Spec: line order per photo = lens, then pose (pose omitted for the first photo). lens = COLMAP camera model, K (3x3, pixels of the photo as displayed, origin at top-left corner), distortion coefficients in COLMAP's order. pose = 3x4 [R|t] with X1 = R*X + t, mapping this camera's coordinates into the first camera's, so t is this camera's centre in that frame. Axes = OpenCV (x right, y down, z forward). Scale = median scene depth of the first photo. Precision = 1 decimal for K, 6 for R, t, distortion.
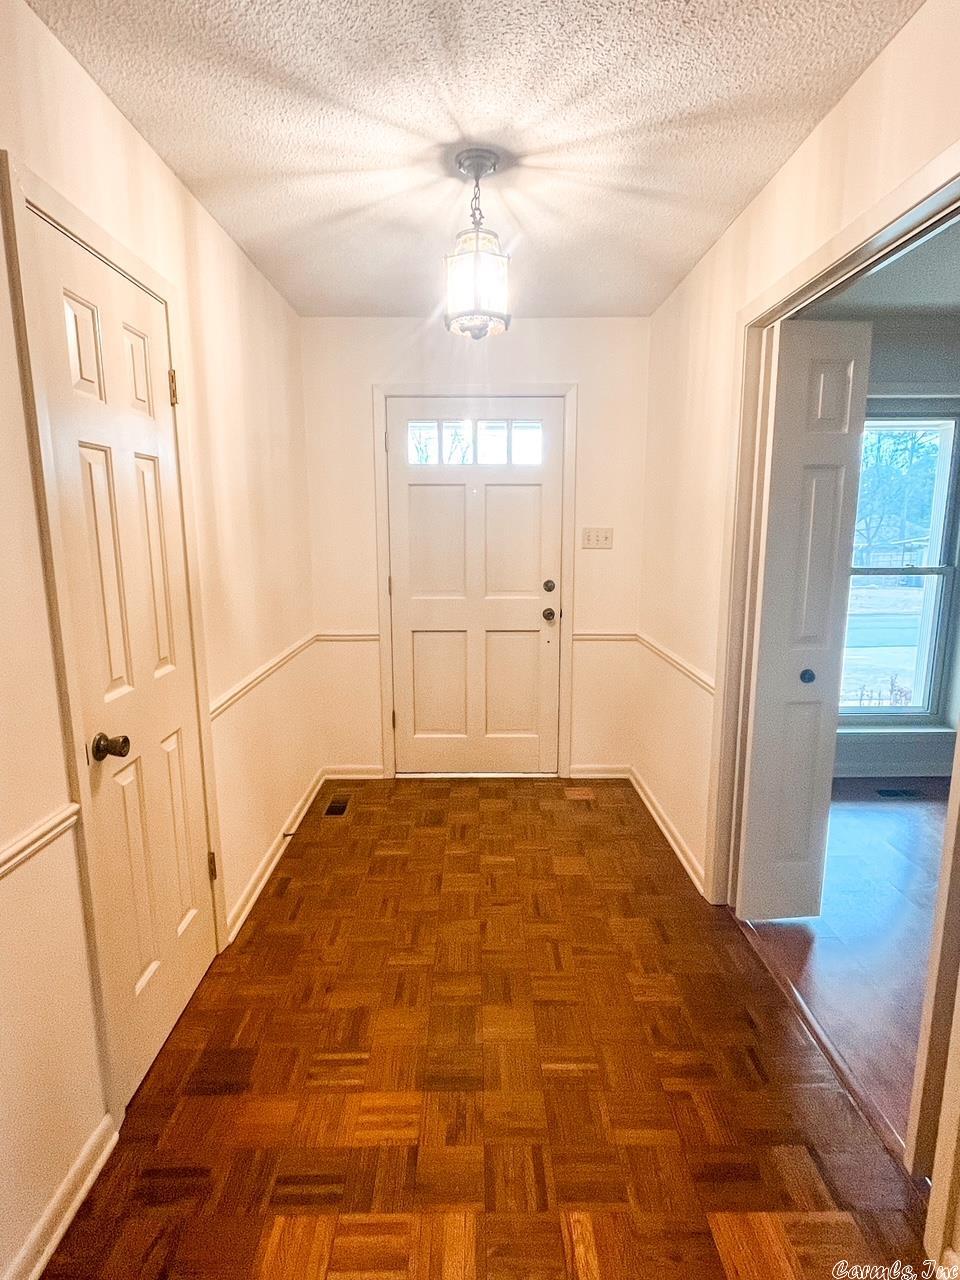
lens RADIAL K [[680.8, 0, 480.4], [0, 680.8, 640.5], [0, 0, 1]] dist [0.004050, 0.000371]
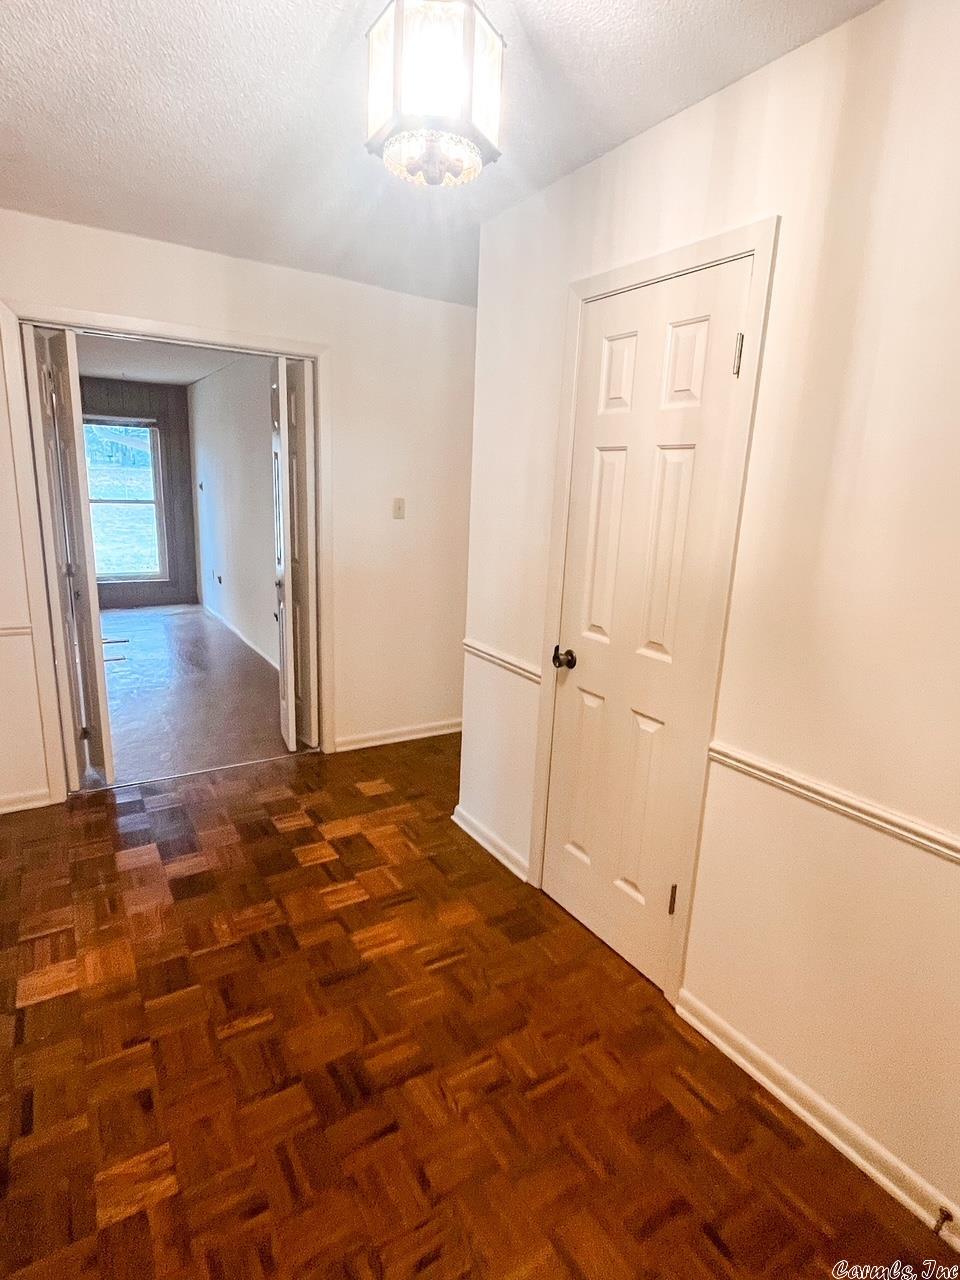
lens RADIAL K [[680.8, 0, 478.2], [0, 680.8, 640.4], [0, 0, 1]] dist [0.004050, 0.000371]
pose [[-0.850347, 0.091742, -0.518163, 0.314596], [-0.124600, 0.921581, 0.367647, -0.344657], [0.511258, 0.377190, -0.772232, 1.763905]]
